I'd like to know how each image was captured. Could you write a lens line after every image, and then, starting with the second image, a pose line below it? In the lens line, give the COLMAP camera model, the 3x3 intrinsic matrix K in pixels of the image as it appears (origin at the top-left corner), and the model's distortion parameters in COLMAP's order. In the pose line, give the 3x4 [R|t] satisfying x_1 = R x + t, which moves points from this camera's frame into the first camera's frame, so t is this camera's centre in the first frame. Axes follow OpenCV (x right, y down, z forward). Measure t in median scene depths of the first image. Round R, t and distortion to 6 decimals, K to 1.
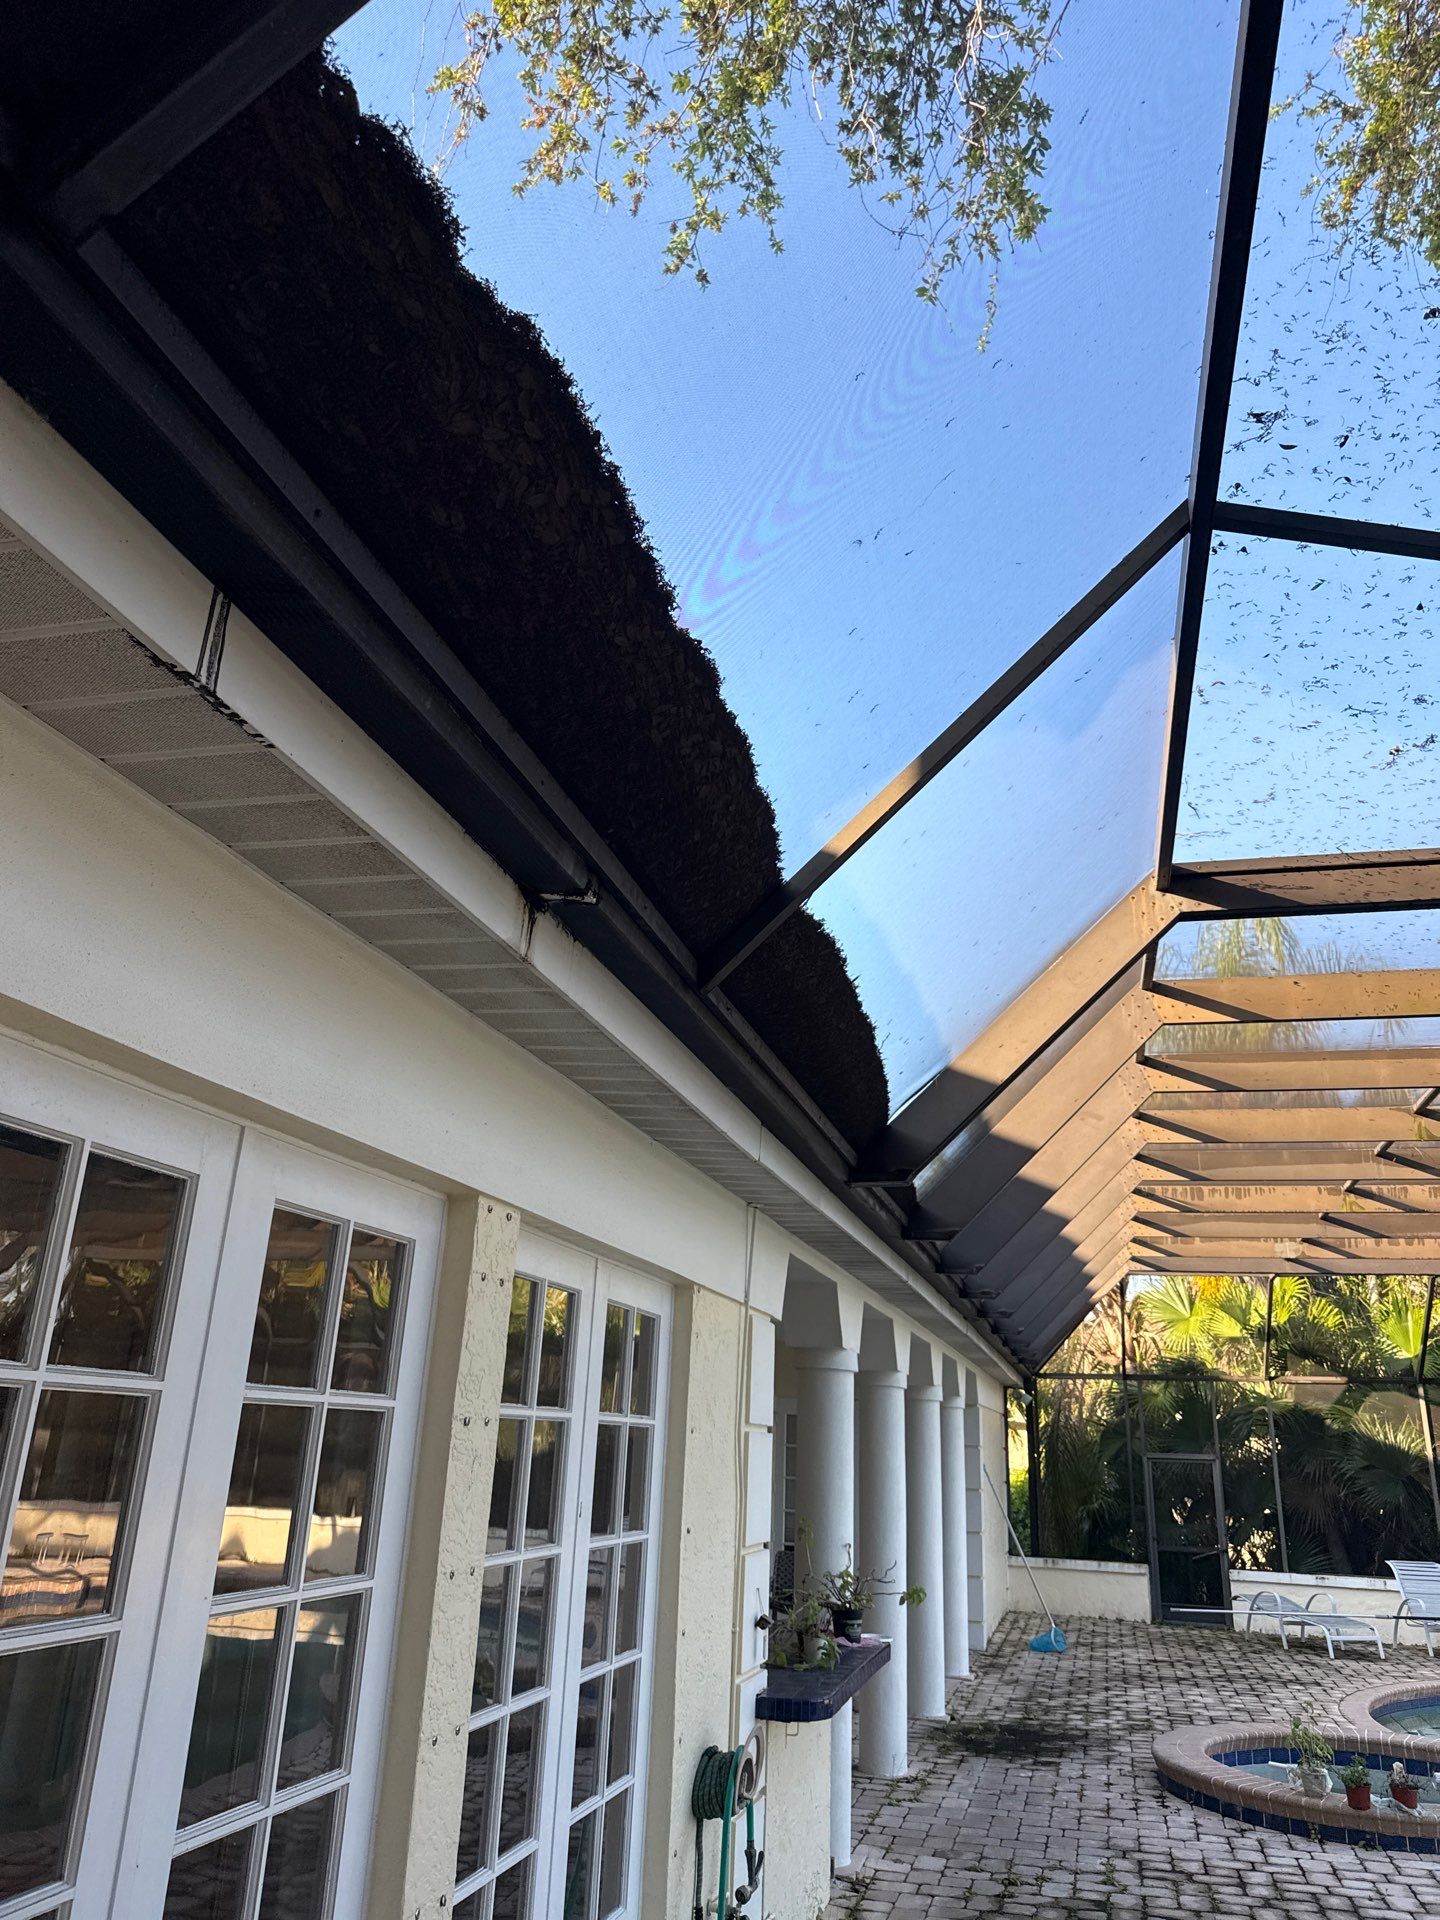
lens RADIAL K [[1337.5, 0, 717.7], [0, 1337.5, 957.3], [0, 0, 1]] dist [0.075533, -0.064117]
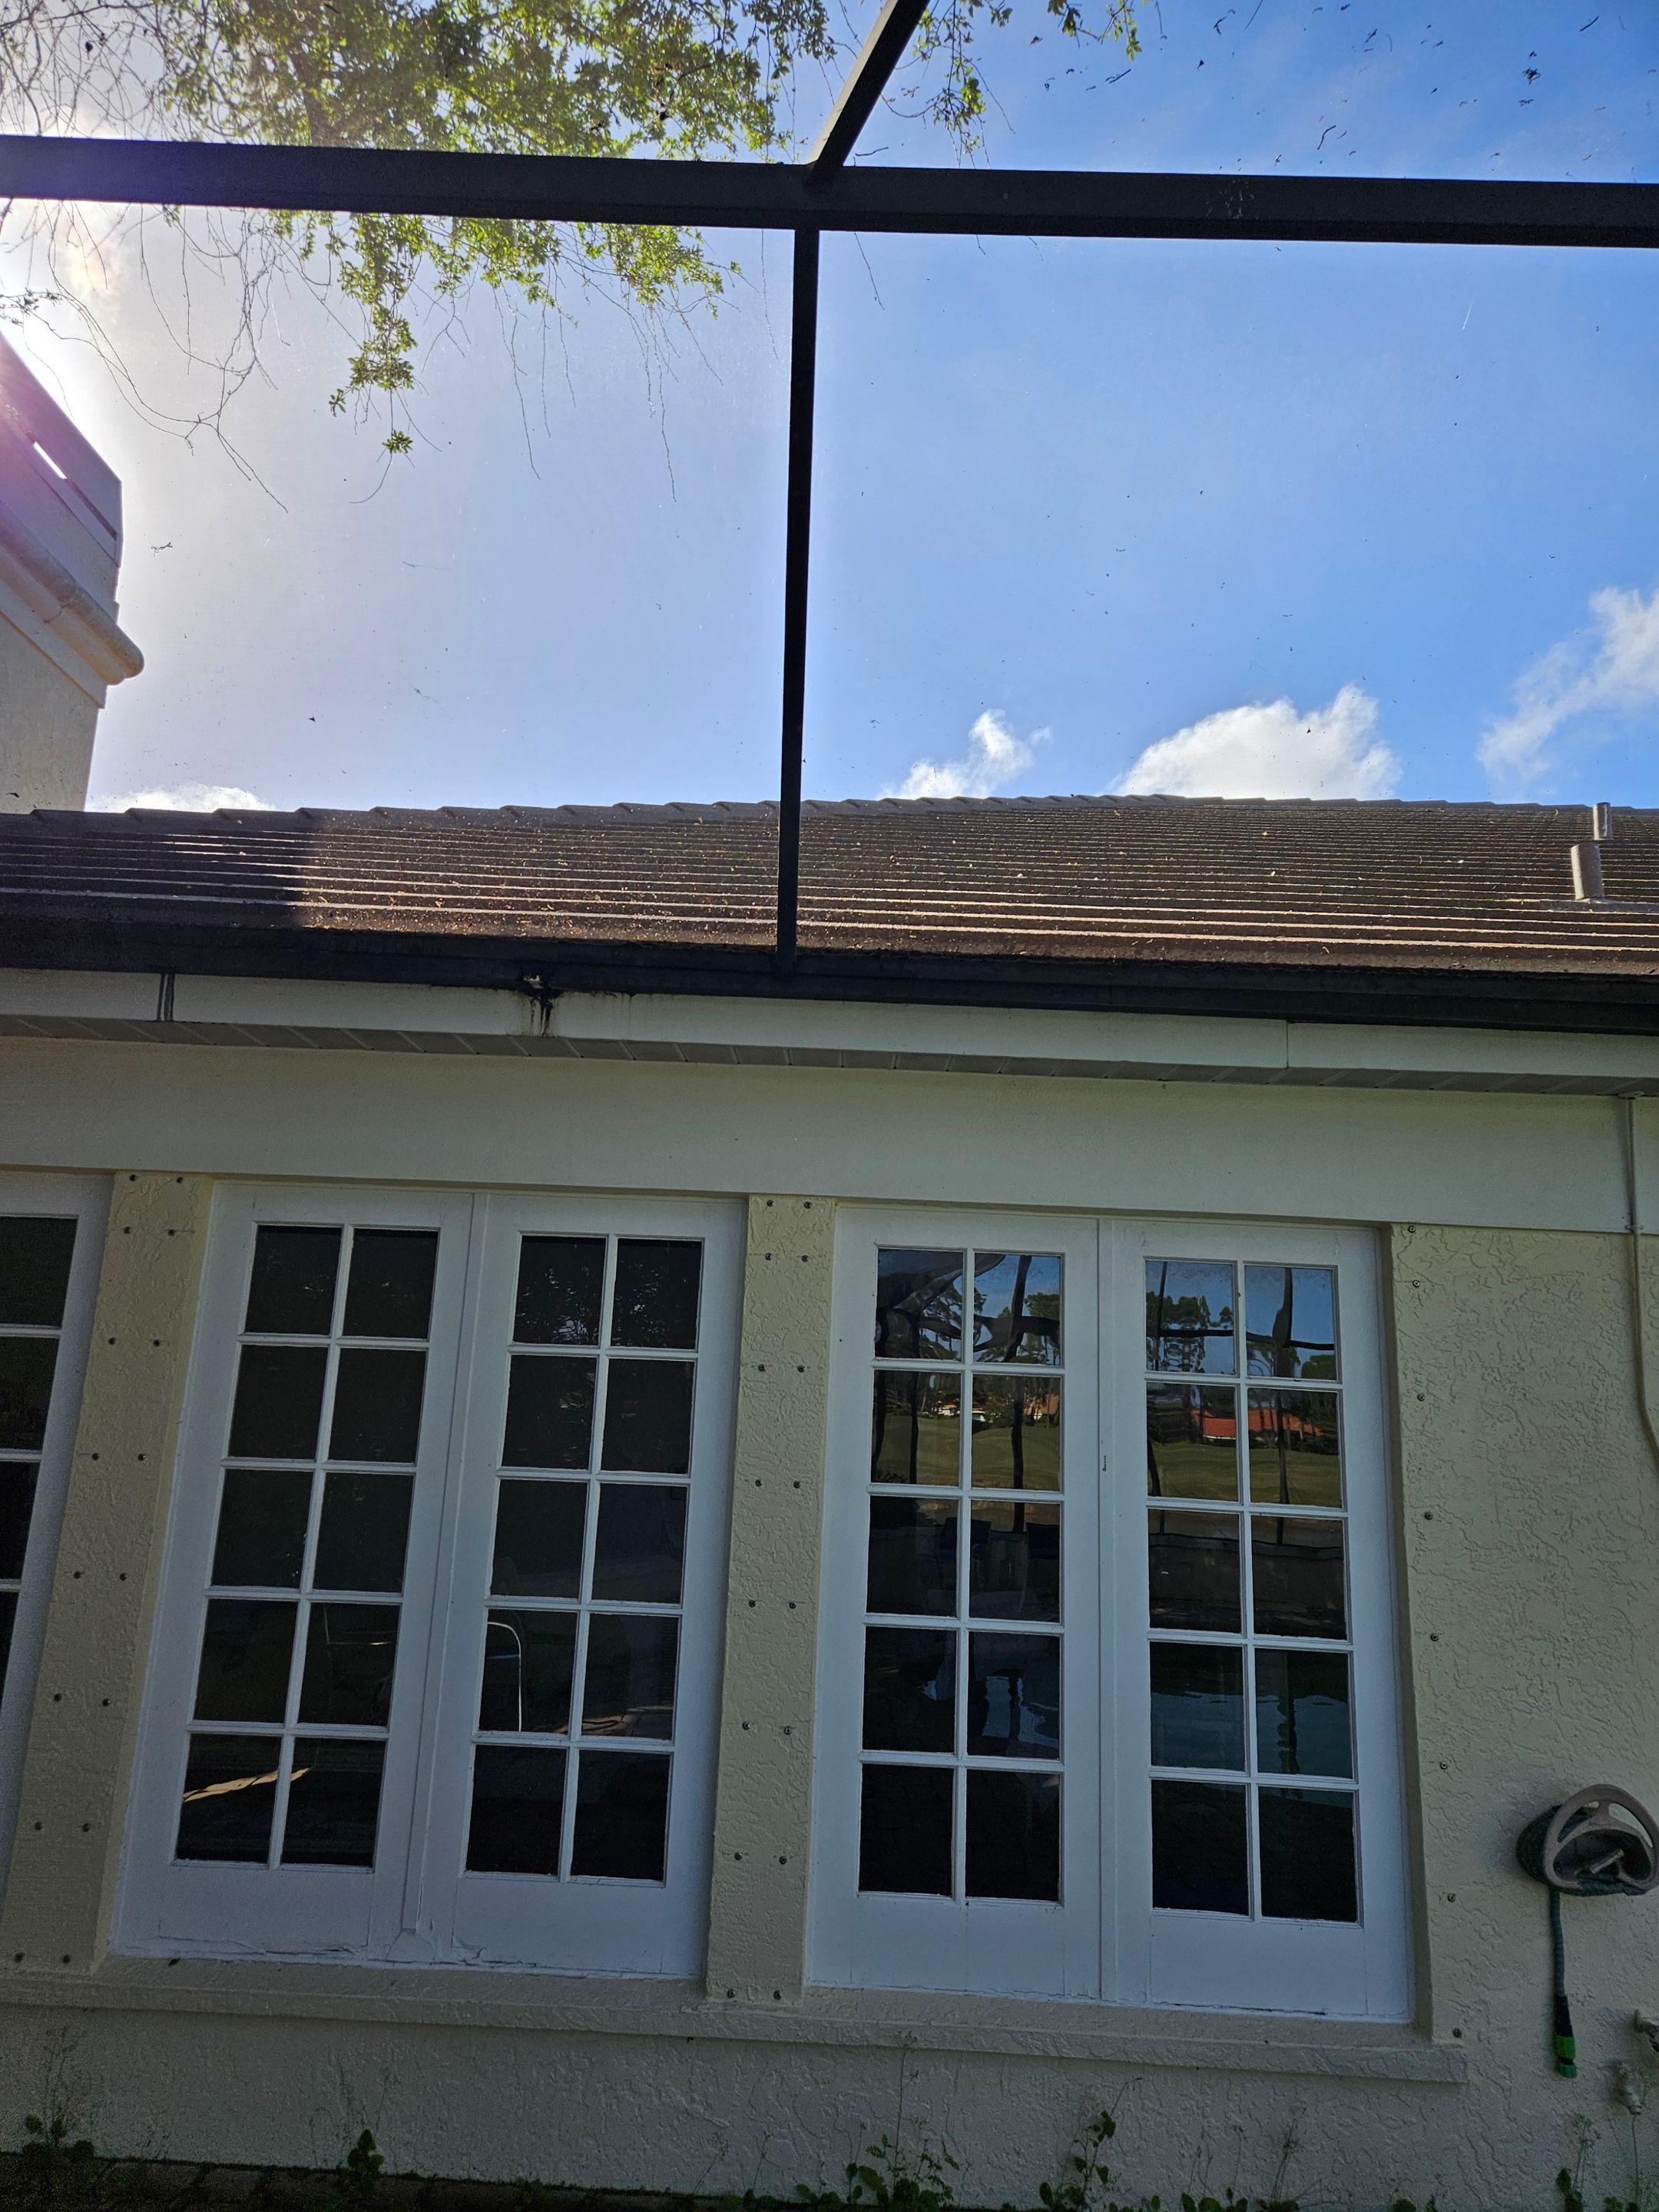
lens RADIAL K [[1515.7, 0, 830.8], [0, 1515.7, 1098.3], [0, 0, 1]] dist [0.086873, -0.068917]
pose [[0.249153, -0.227367, -0.941396, 1.609062], [0.293810, 0.943984, -0.150232, 0.441993], [0.922821, -0.239161, 0.301999, 0.908373]]
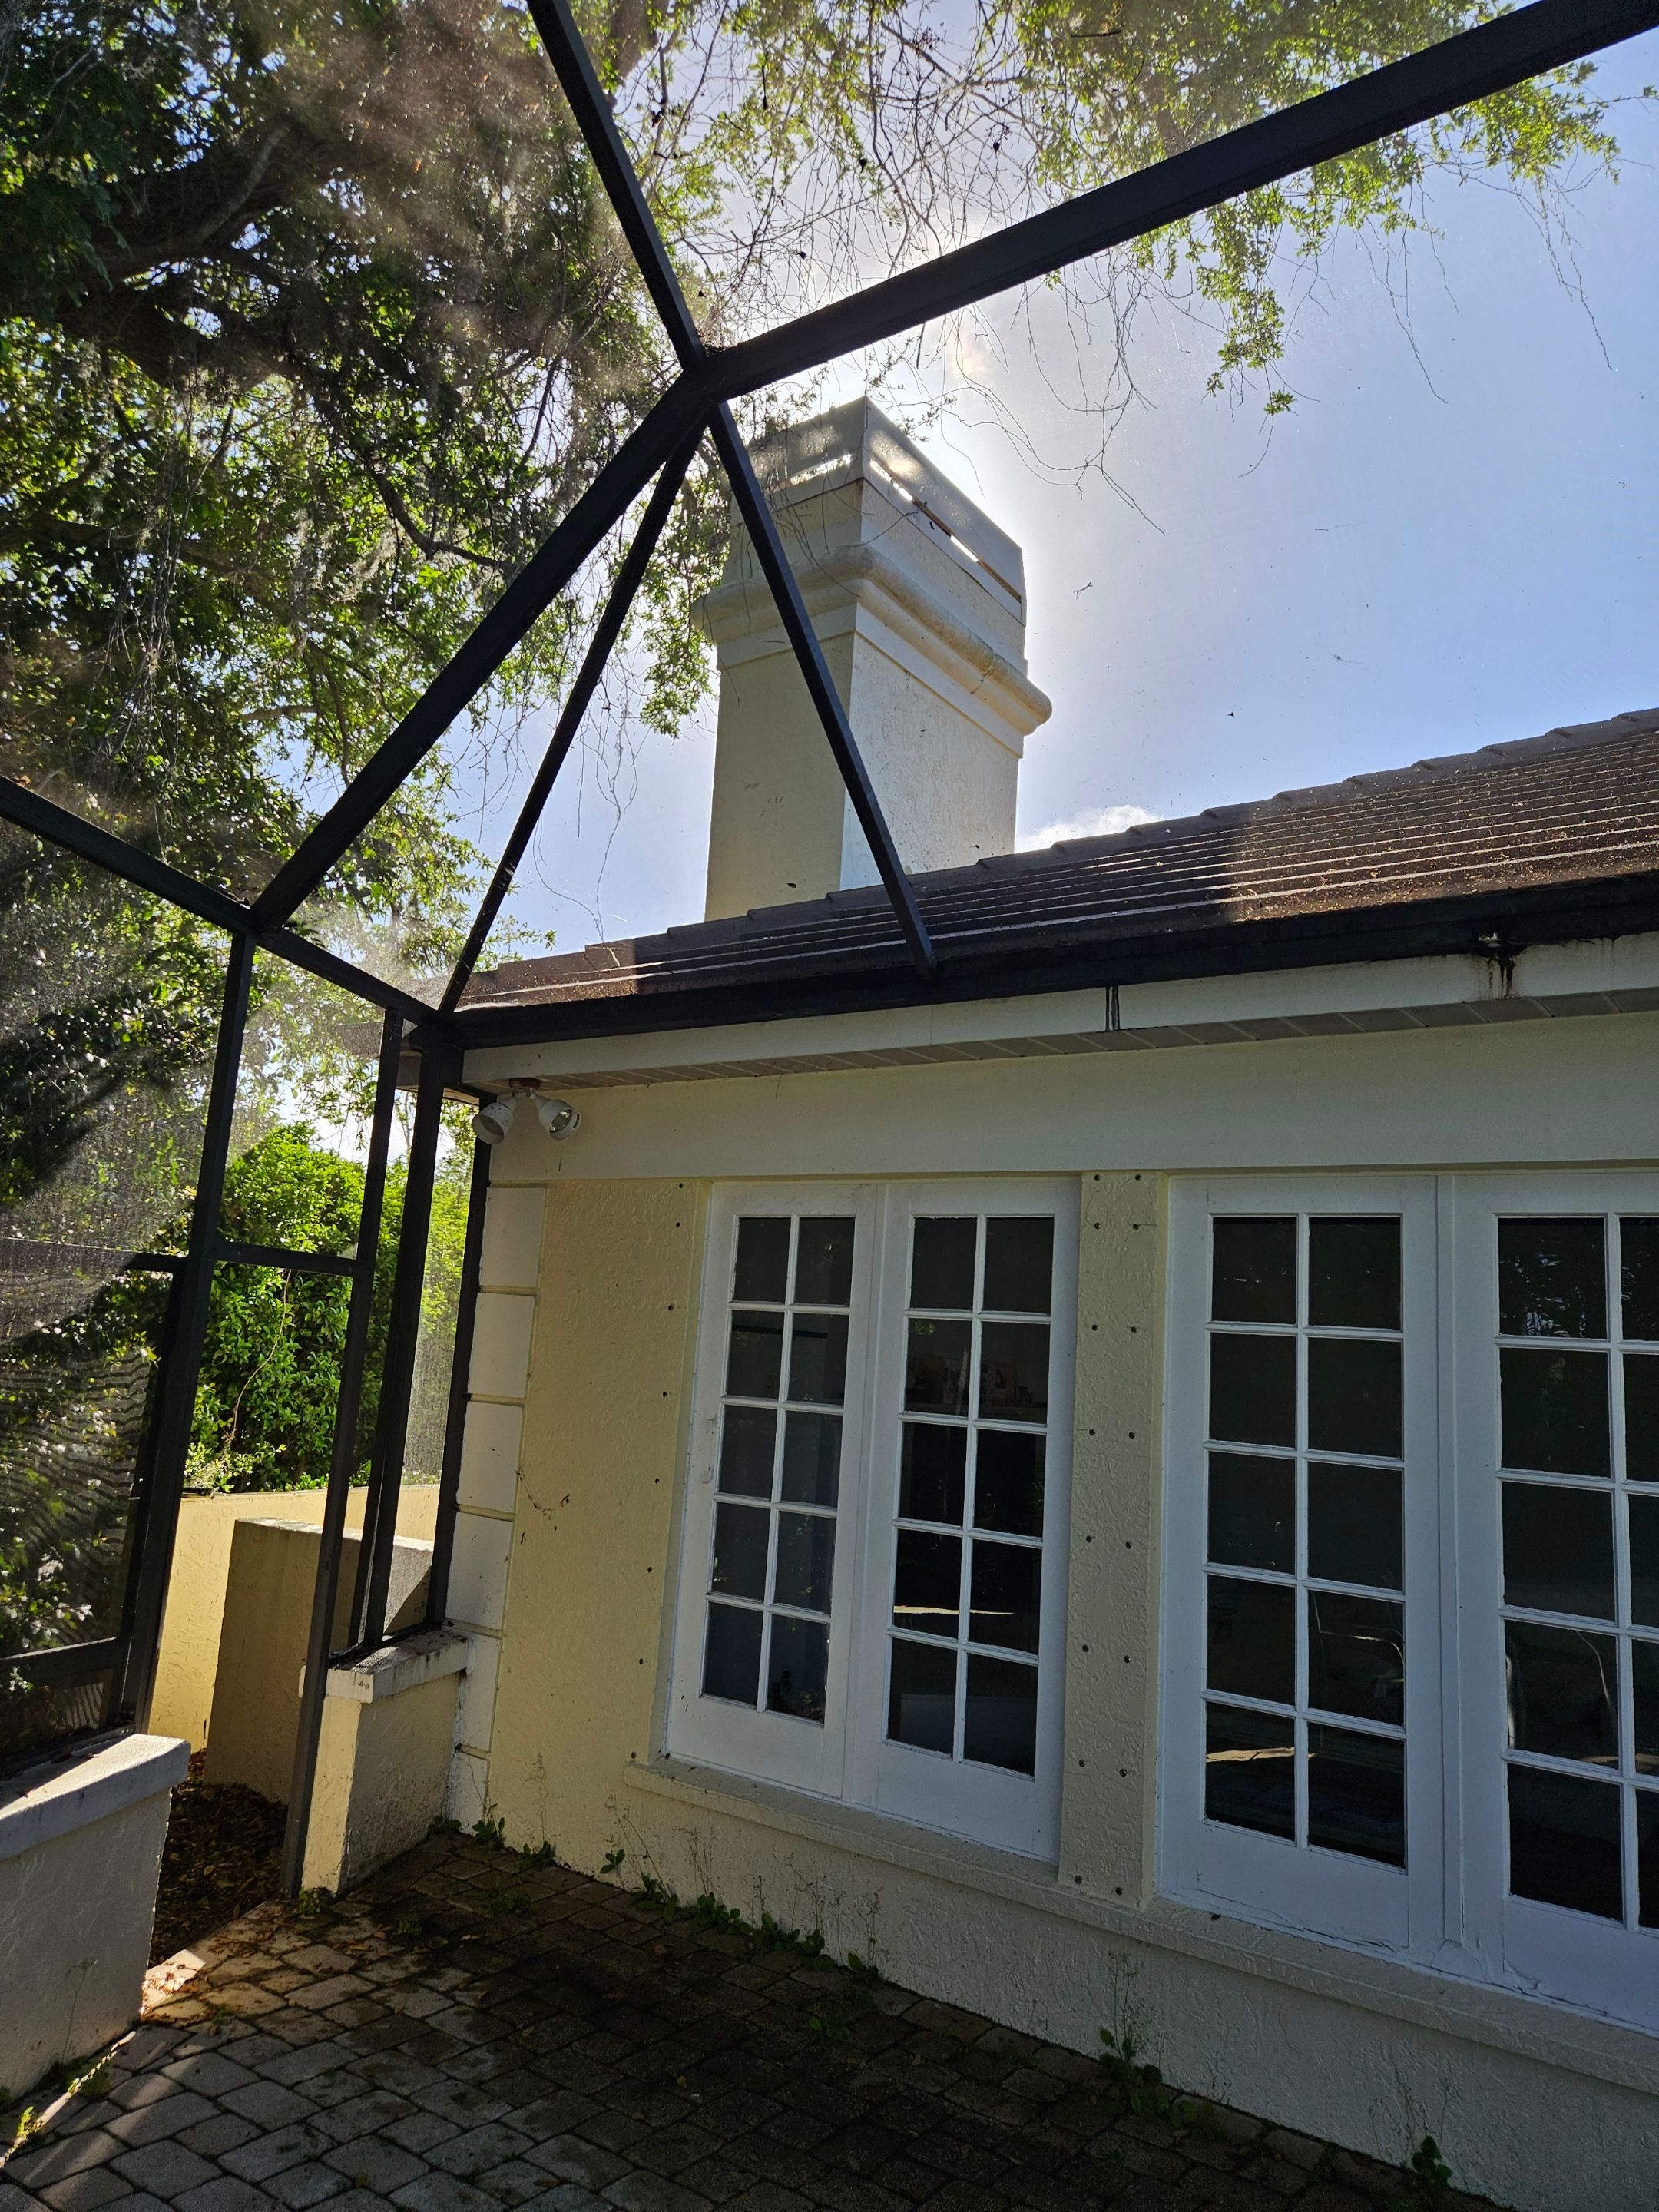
lens RADIAL K [[1540.9, 0, 826.9], [0, 1540.9, 1102.9], [0, 0, 1]] dist [0.075533, -0.064117]
pose [[-0.356149, -0.211520, -0.910174, 1.617742], [0.240515, 0.920474, -0.308026, 0.452593], [0.902945, -0.328614, -0.276953, 0.937133]]
